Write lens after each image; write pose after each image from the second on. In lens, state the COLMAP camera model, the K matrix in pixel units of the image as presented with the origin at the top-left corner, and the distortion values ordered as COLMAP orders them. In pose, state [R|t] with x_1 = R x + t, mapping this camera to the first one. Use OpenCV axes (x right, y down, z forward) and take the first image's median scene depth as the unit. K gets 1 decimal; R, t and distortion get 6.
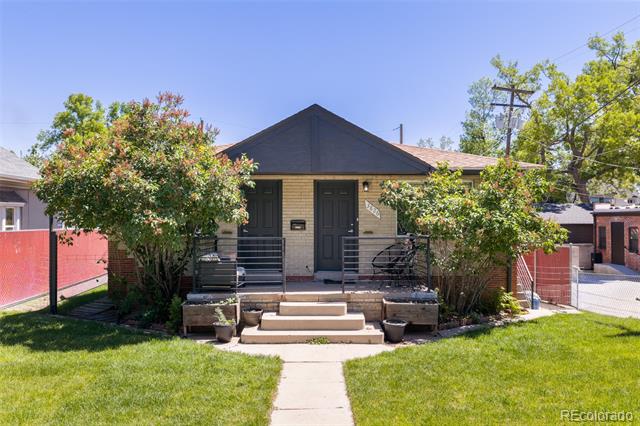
lens RADIAL K [[542.2, 0, 320.9], [0, 542.2, 222.5], [0, 0, 1]] dist [0.003371, 0.000131]
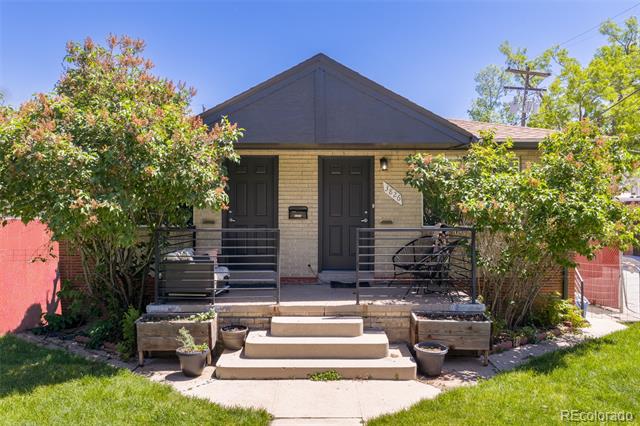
lens RADIAL K [[515.9, 0, 320.0], [0, 515.9, 213.0], [0, 0, 1]] dist [0.001180, 0.001385]
pose [[0.999955, 0.001494, -0.009344, -0.003716], [-0.001487, 0.999999, 0.000806, 0.004882], [0.009345, -0.000792, 0.999956, 0.277436]]
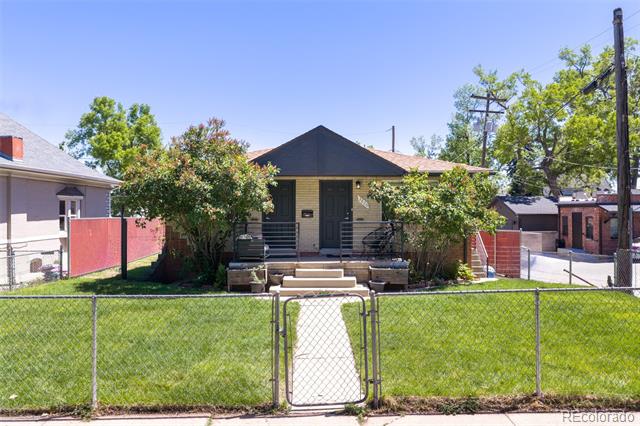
lens RADIAL K [[515.9, 0, 320.0], [0, 515.9, 213.0], [0, 0, 1]] dist [0.001180, 0.001385]
pose [[0.999998, 0.000097, -0.002185, -0.009368], [-0.000099, 1.000000, -0.000983, 0.004554], [0.002185, 0.000983, 0.999997, -0.303742]]
